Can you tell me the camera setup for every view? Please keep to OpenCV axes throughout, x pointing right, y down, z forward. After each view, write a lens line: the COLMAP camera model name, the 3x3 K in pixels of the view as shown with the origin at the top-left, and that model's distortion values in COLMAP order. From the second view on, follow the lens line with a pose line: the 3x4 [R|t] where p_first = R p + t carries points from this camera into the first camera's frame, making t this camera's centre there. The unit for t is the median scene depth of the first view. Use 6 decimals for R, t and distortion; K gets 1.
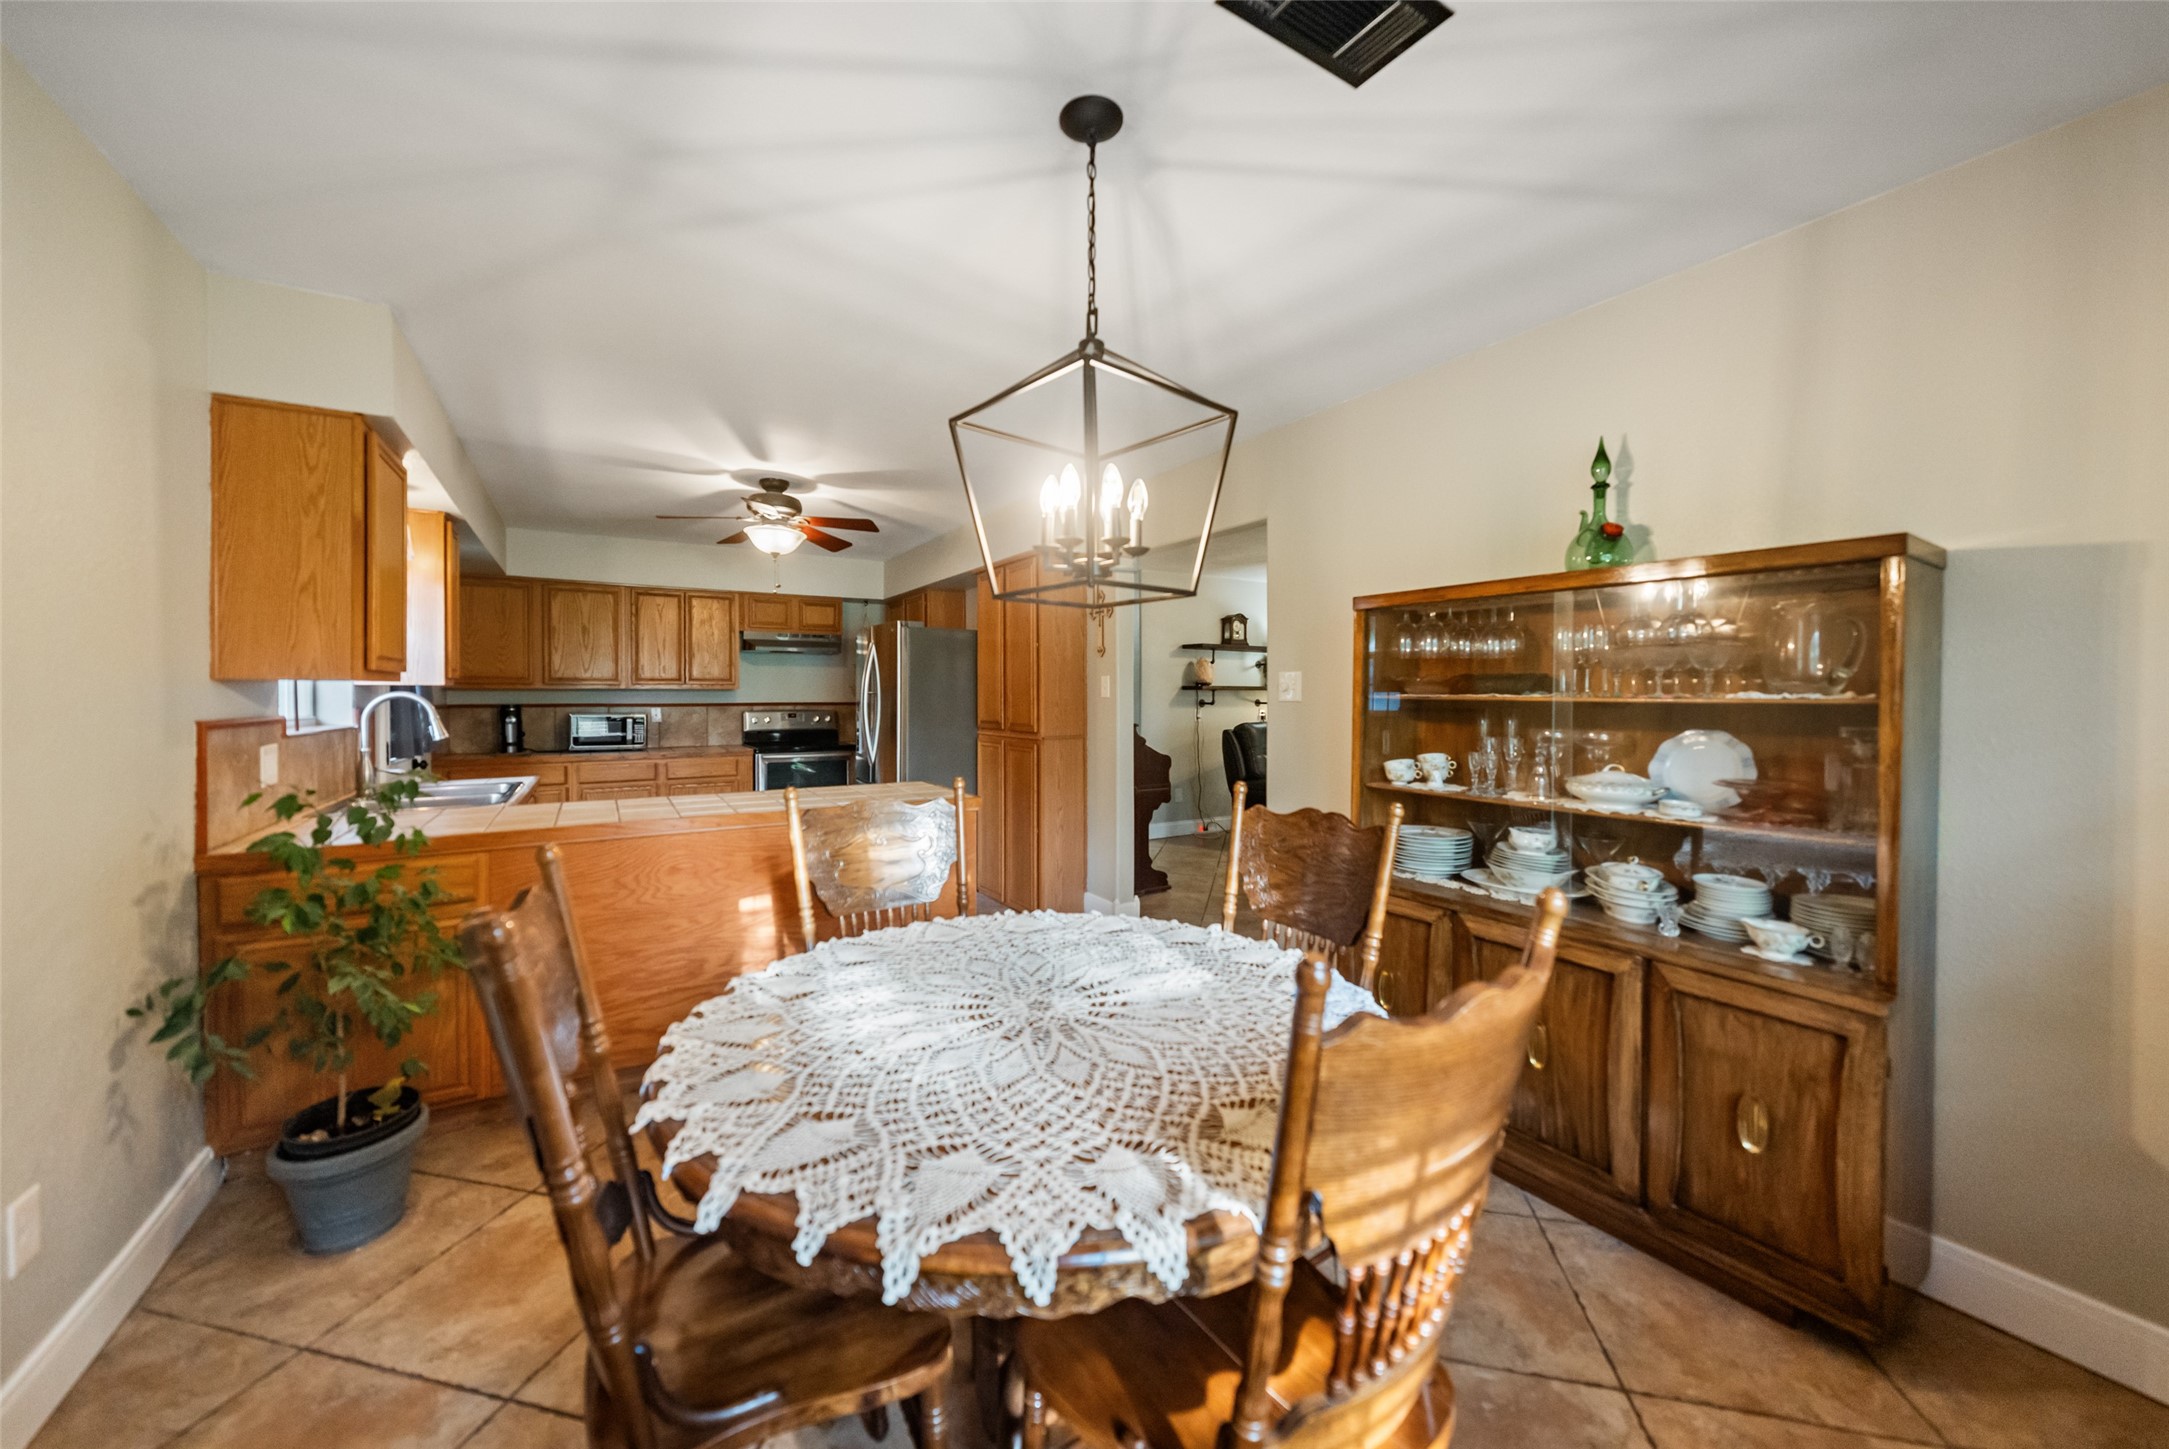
lens RADIAL K [[788.7, 0, 1079.8], [0, 788.7, 701.8], [0, 0, 1]] dist [-0.000769, -0.000100]
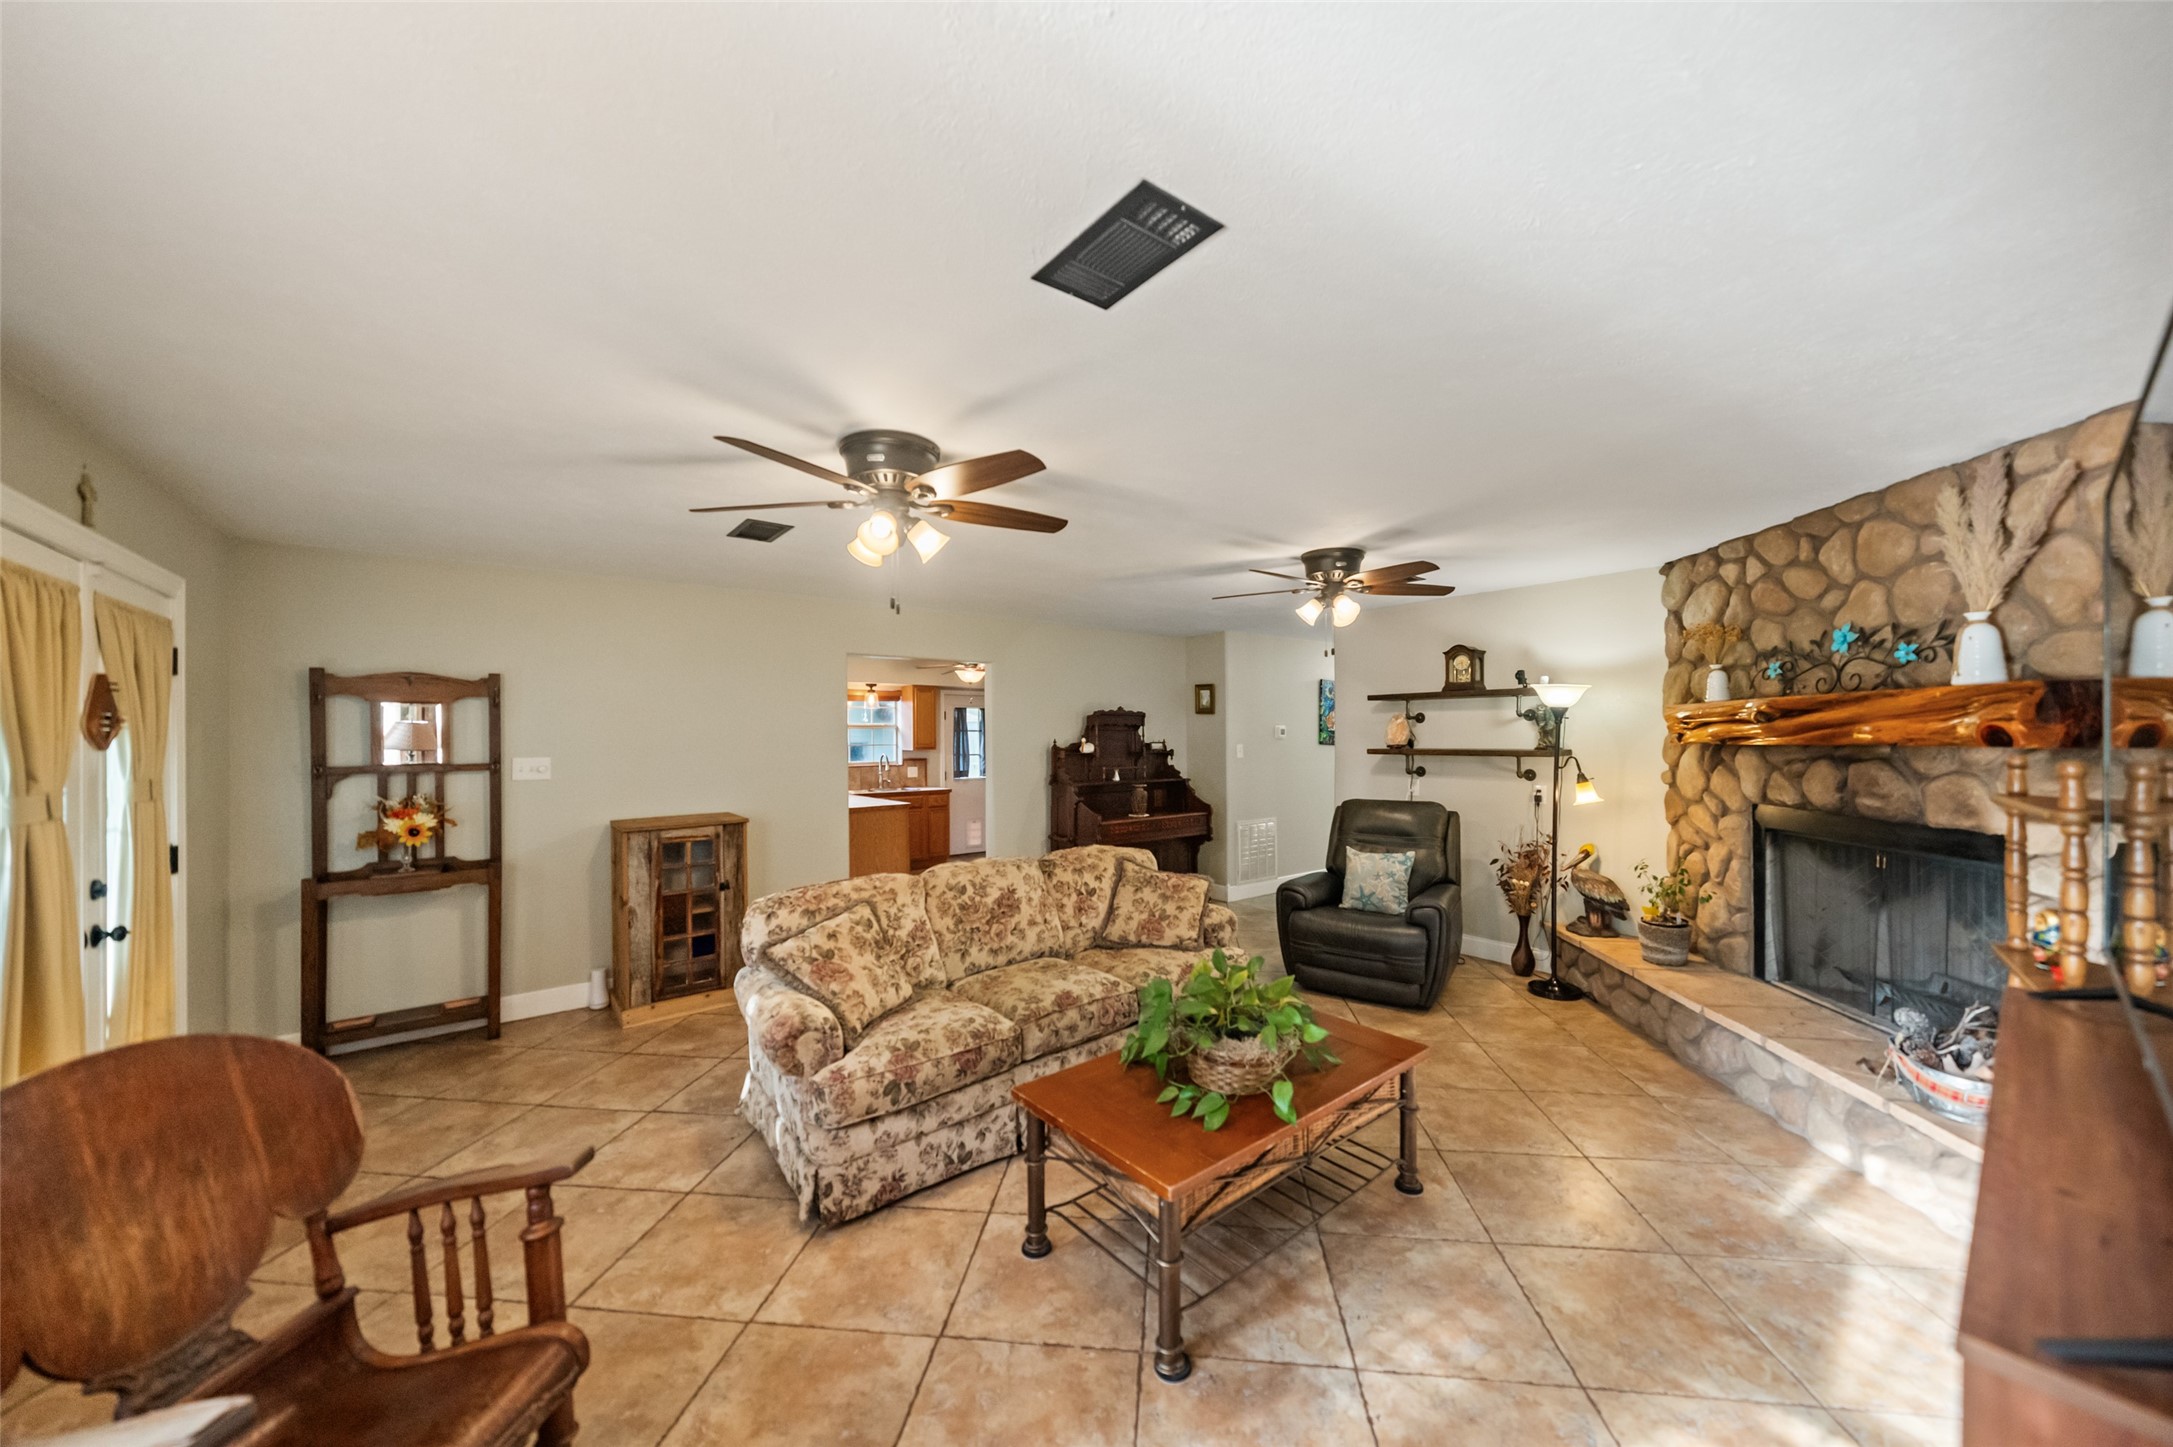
lens RADIAL K [[763.5, 0, 1091.2], [0, 763.5, 736.8], [0, 0, 1]] dist [0.000699, 0.000117]
pose [[0.115907, -0.000569, -0.993260, 1.158705], [-0.002256, 0.999997, -0.000836, -0.041774], [0.993257, 0.002337, 0.115906, 0.835136]]
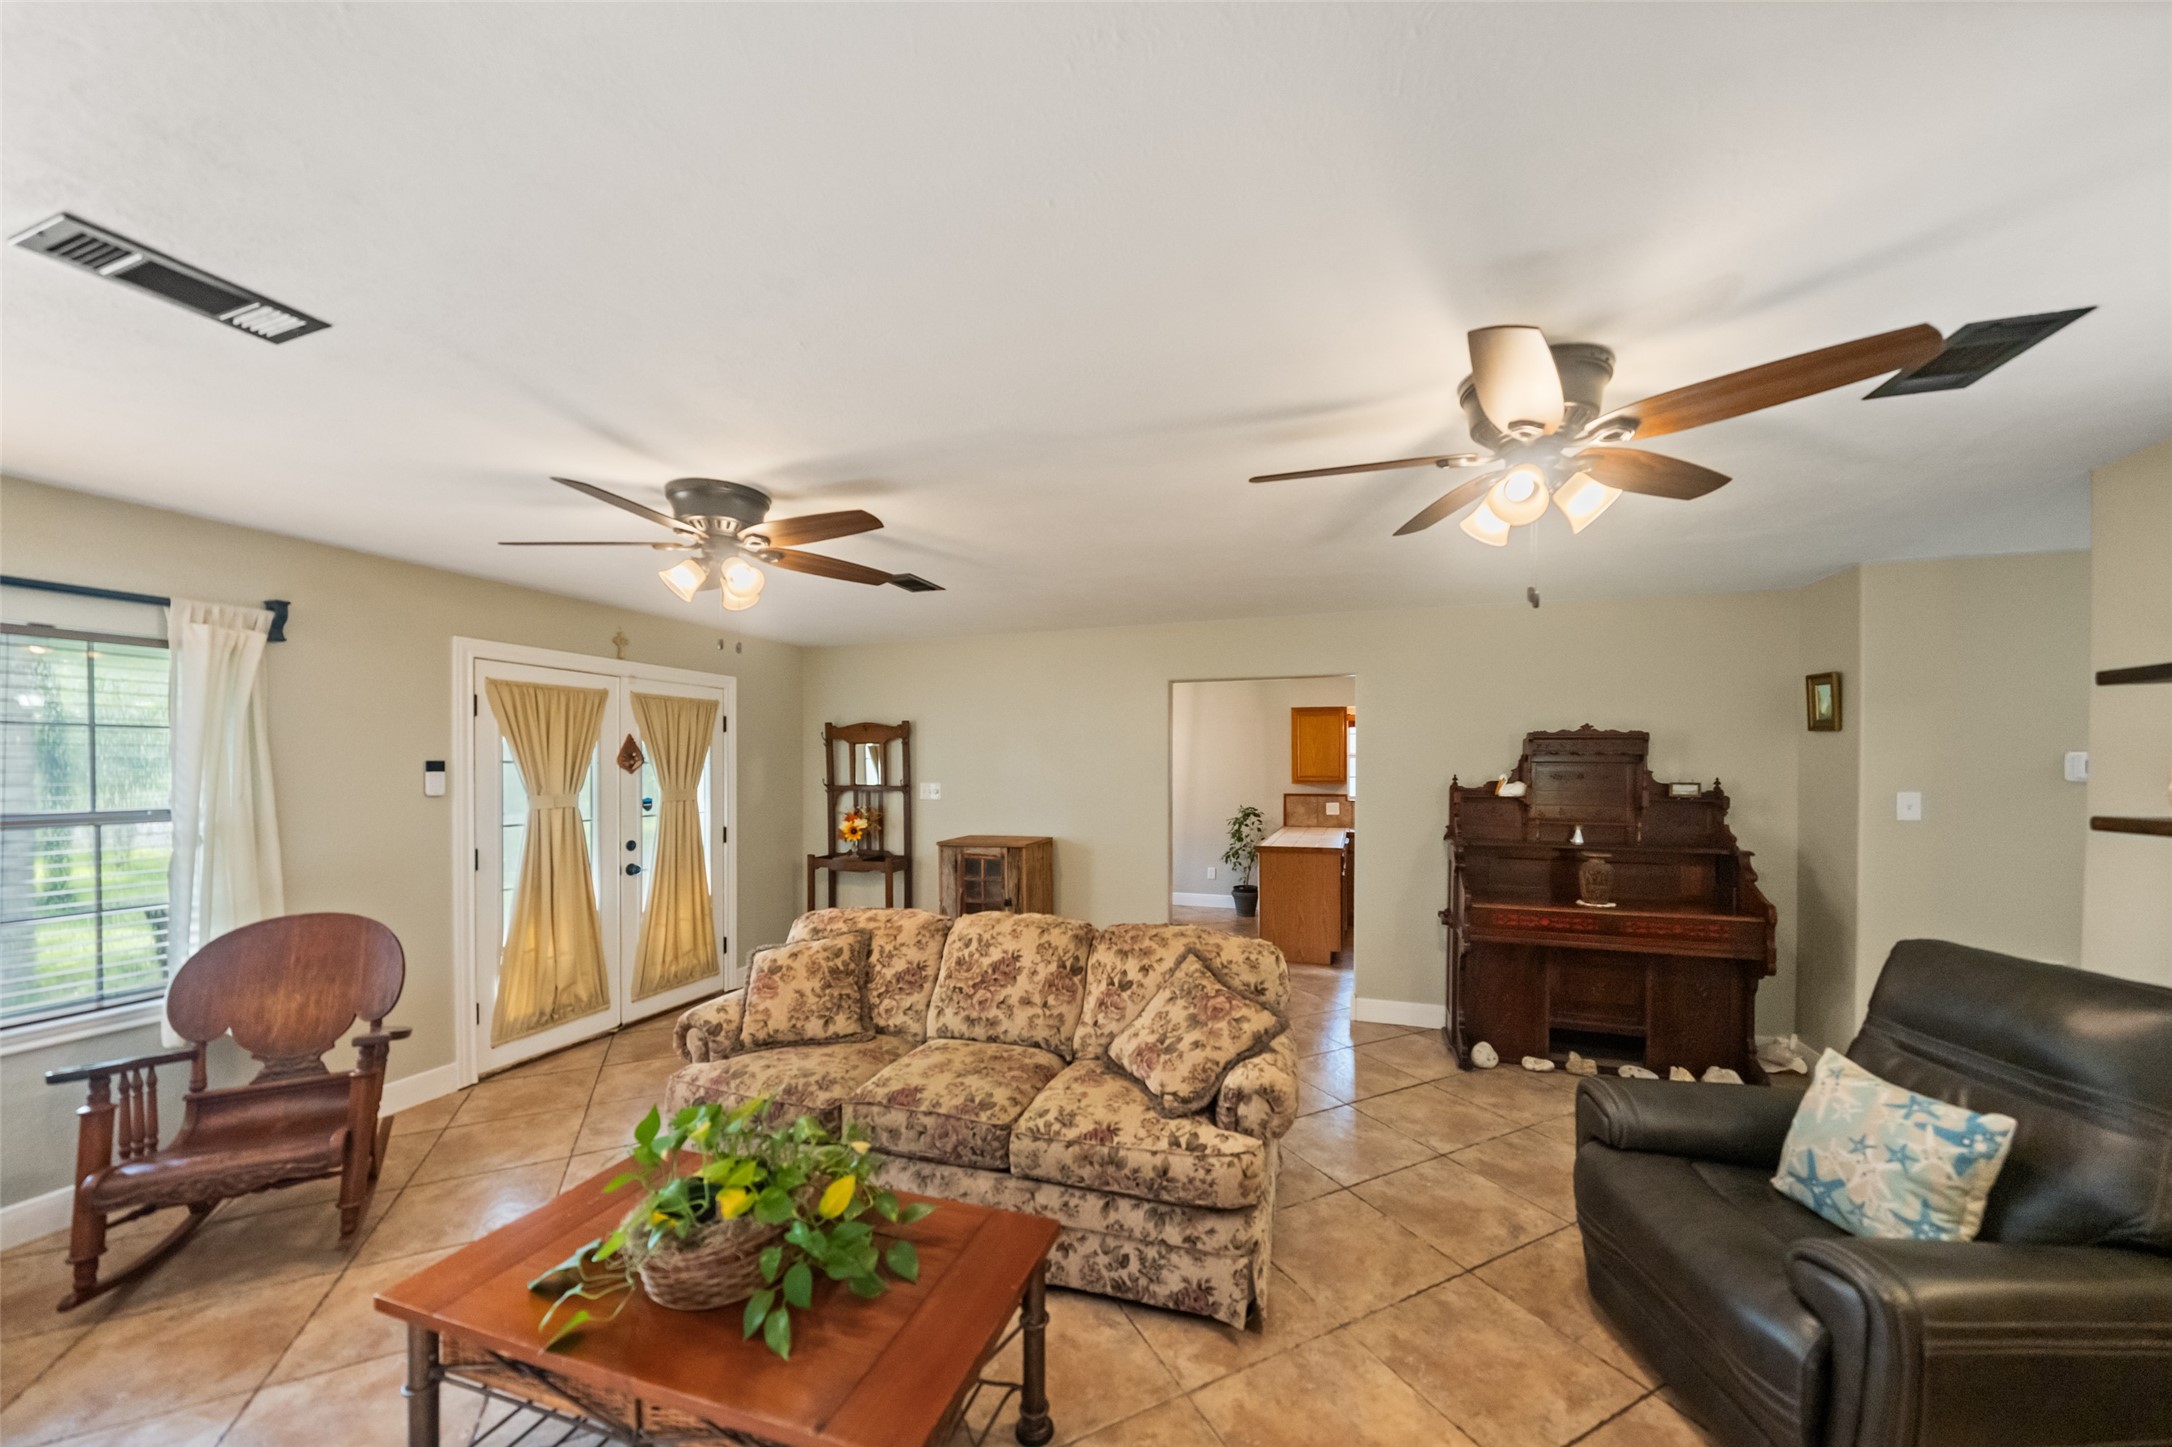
lens RADIAL K [[770.5, 0, 1088.4], [0, 770.5, 773.4], [0, 0, 1]] dist [-0.002386, -0.000156]
pose [[-0.769234, 0.003945, -0.638955, 0.825418], [-0.008103, 0.999840, 0.015928, -0.050339], [0.638916, 0.017430, -0.769079, 1.281008]]
